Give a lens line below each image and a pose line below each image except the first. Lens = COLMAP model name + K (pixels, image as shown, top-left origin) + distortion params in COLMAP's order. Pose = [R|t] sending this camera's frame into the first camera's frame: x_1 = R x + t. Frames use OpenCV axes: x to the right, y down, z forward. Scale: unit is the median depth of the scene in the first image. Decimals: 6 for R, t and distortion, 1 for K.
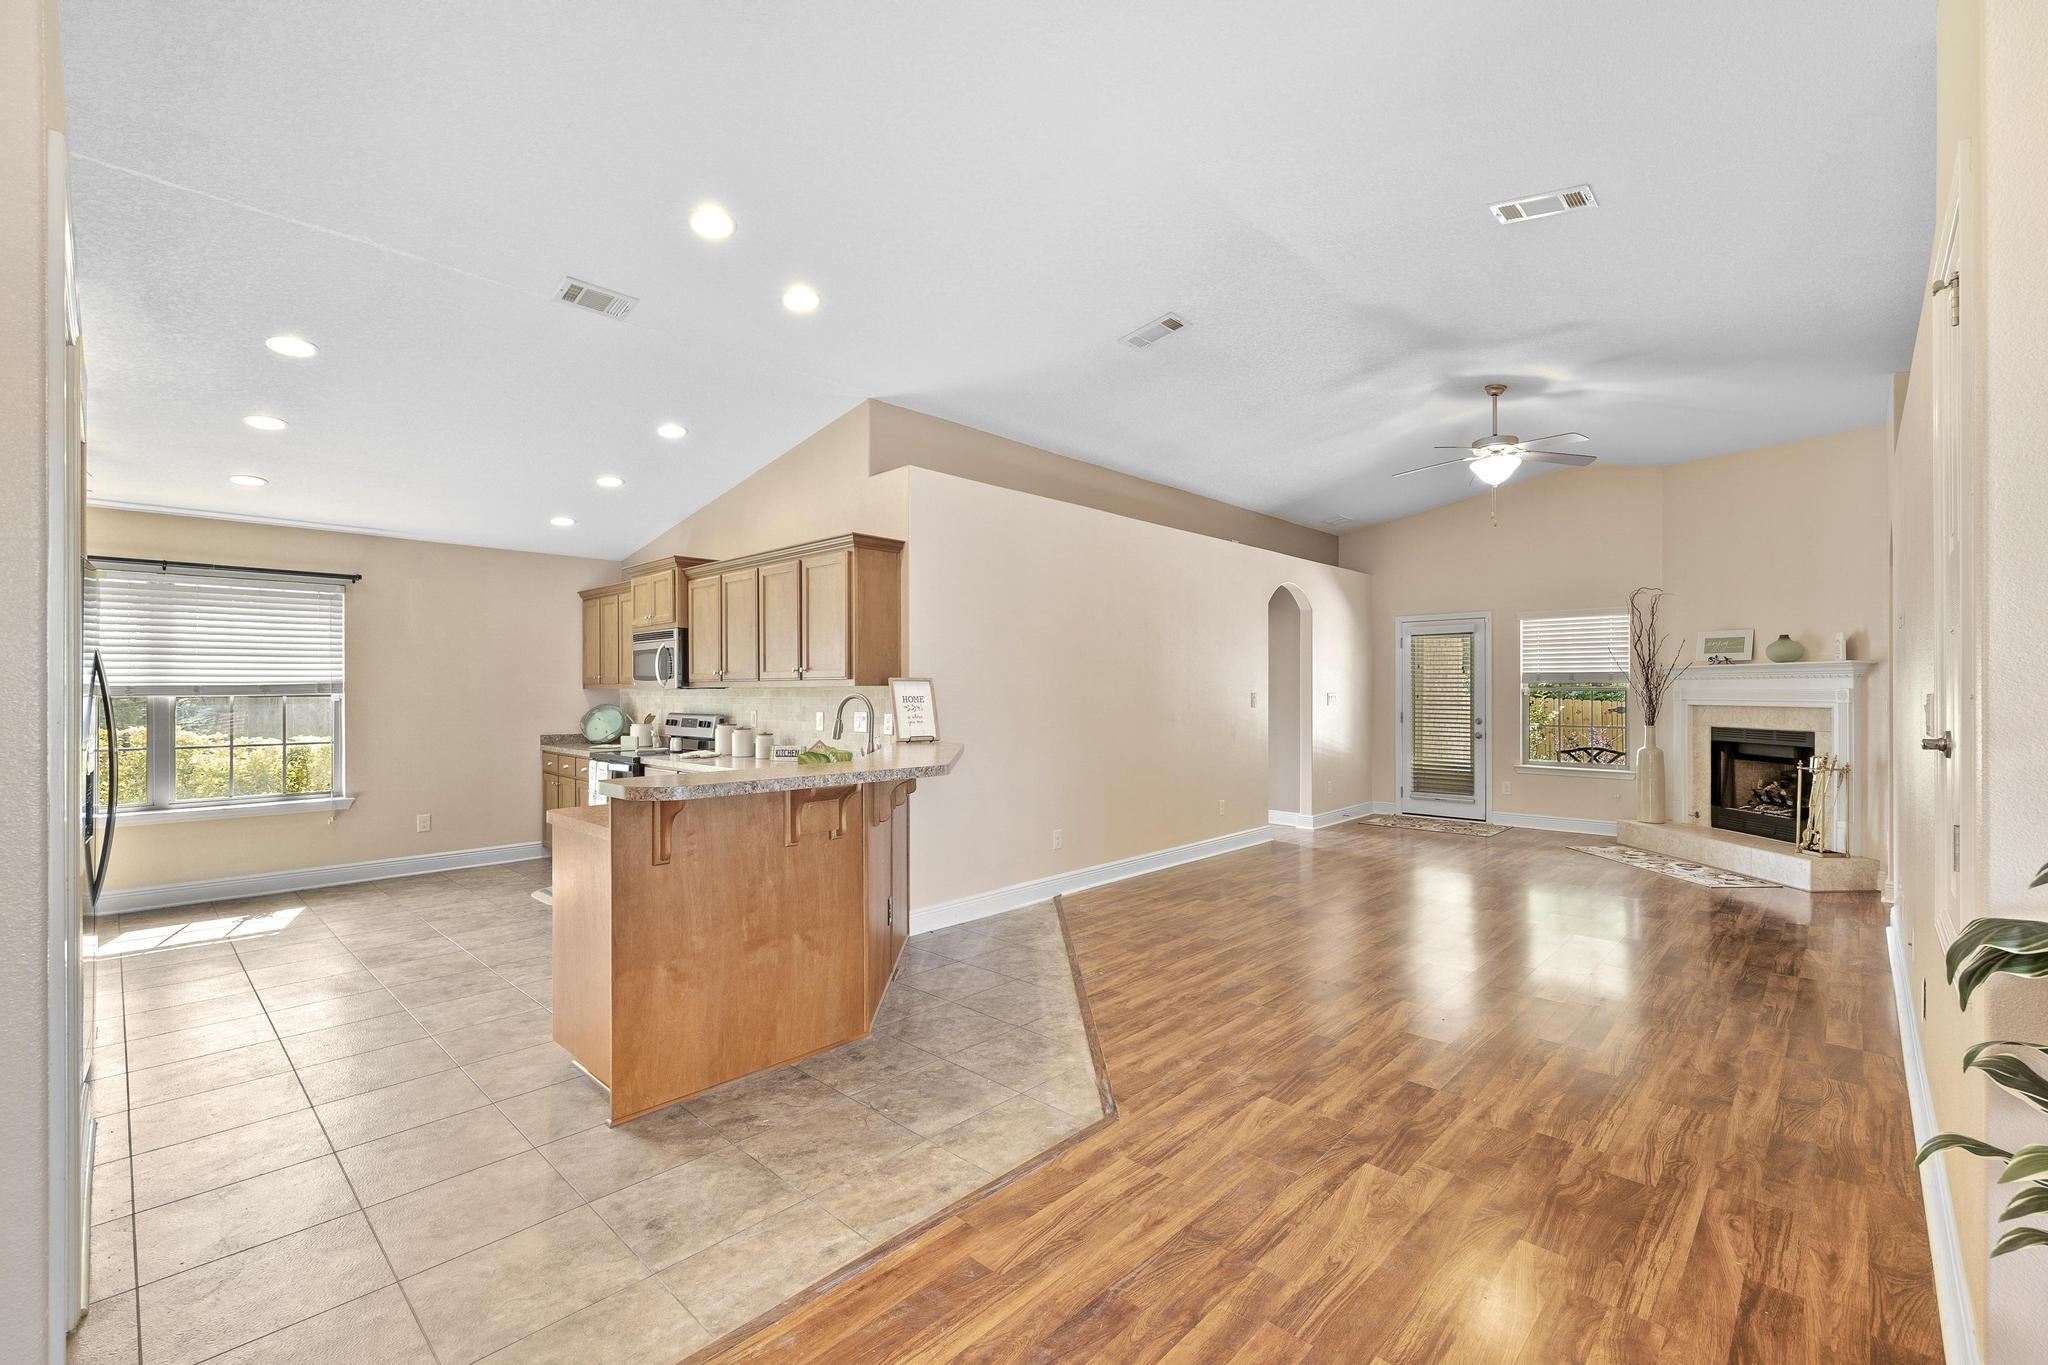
lens RADIAL K [[871.4, 0, 1023.9], [0, 871.4, 683.6], [0, 0, 1]] dist [-0.000336, 0.001917]
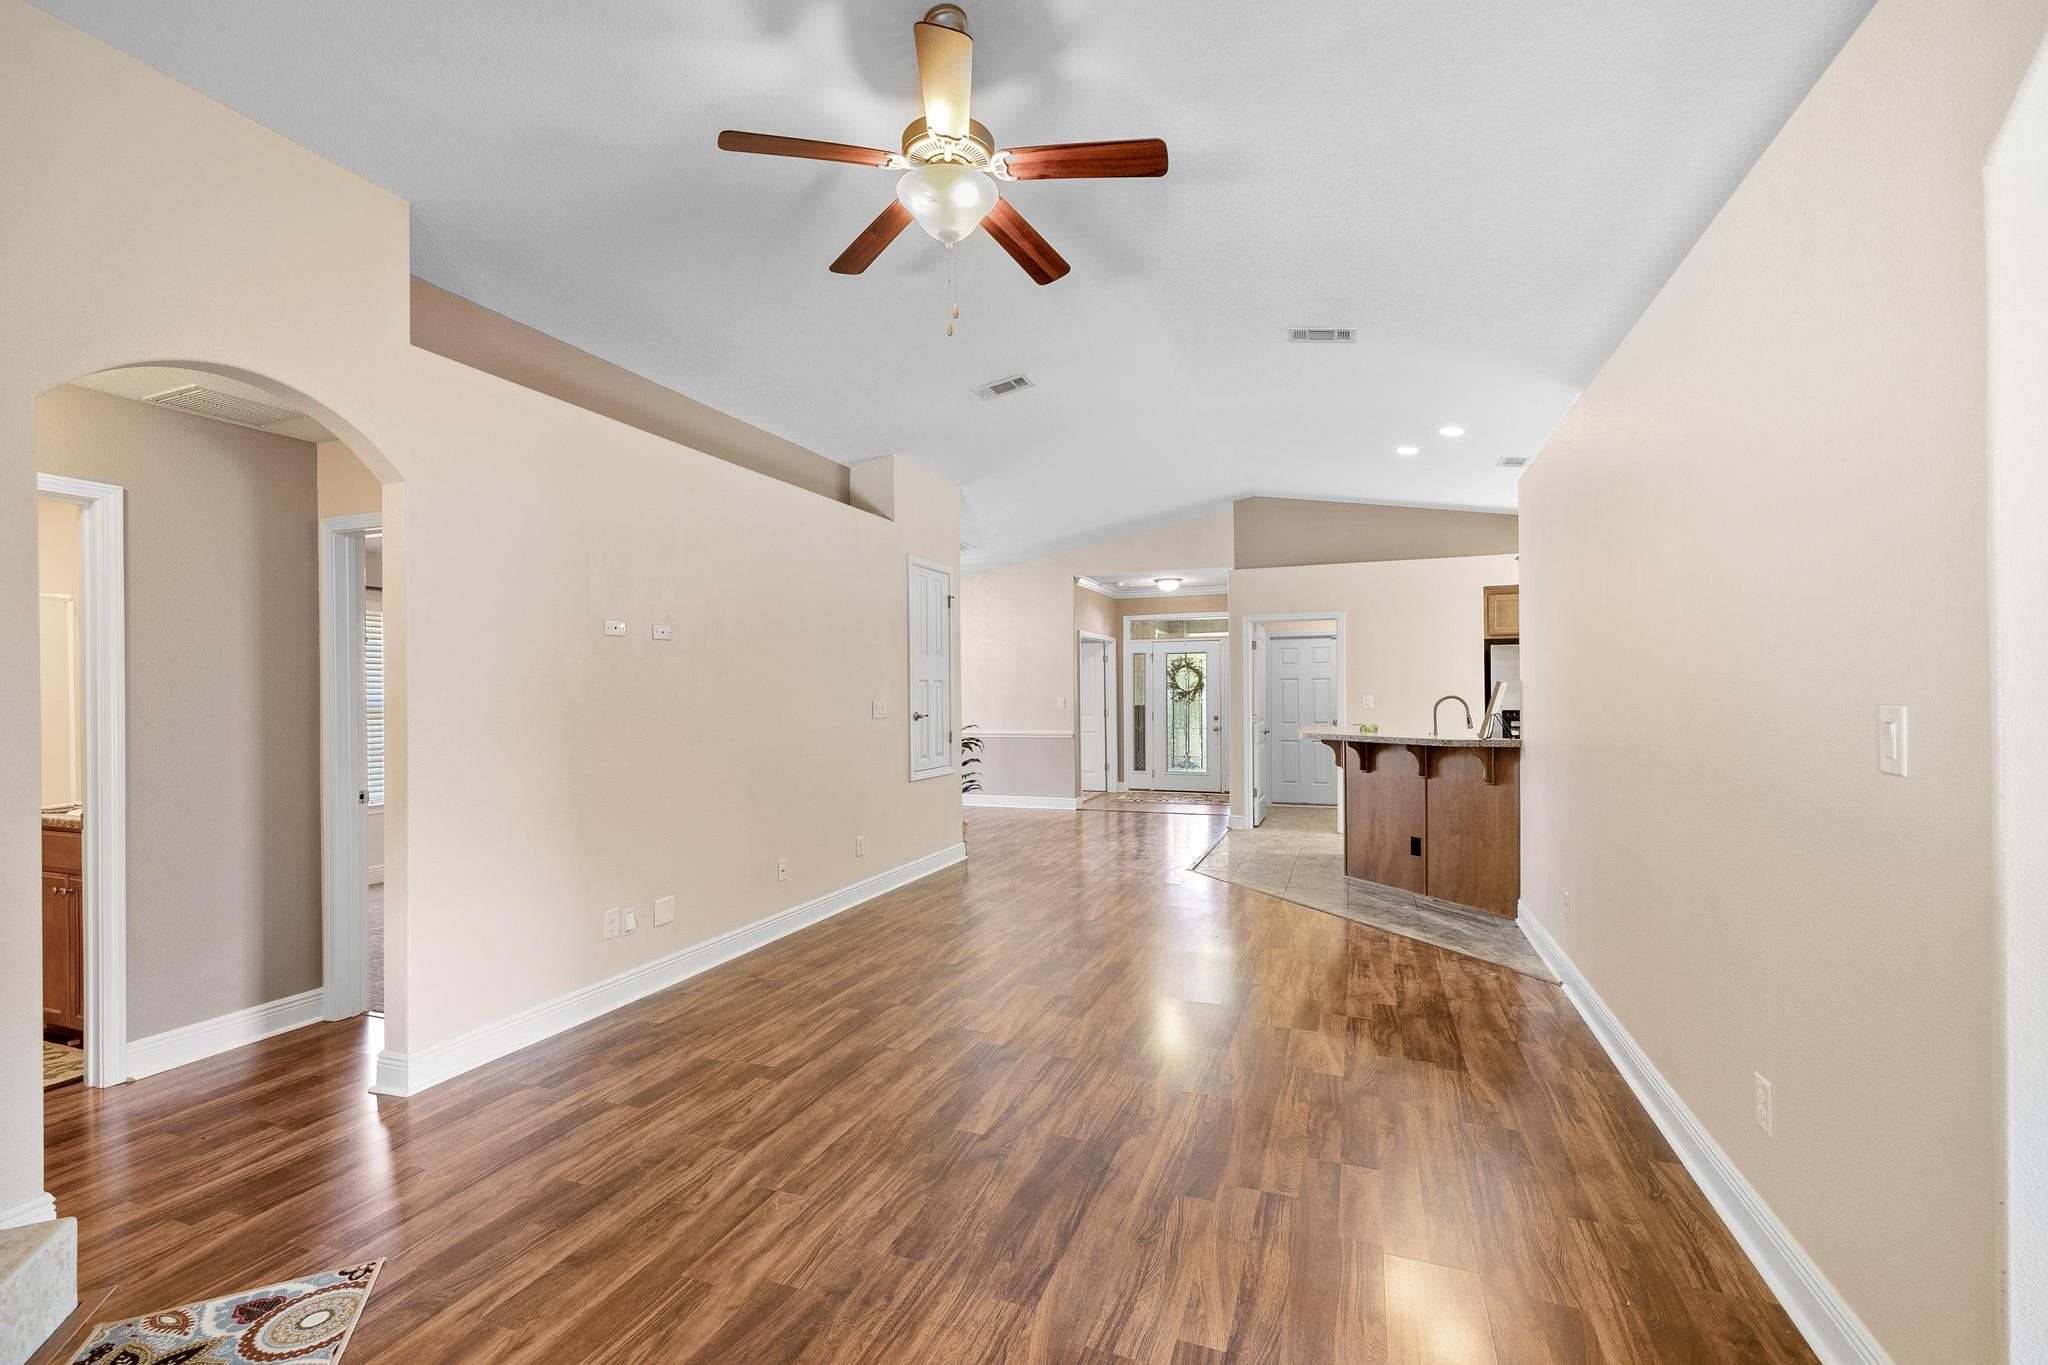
lens RADIAL K [[871.4, 0, 1034.8], [0, 871.4, 679.8], [0, 0, 1]] dist [-0.000336, 0.001917]
pose [[-0.916867, 0.002125, -0.399186, 0.641398], [0.012328, 0.999660, -0.022994, 0.007410], [0.399002, -0.026003, -0.916581, 1.339609]]
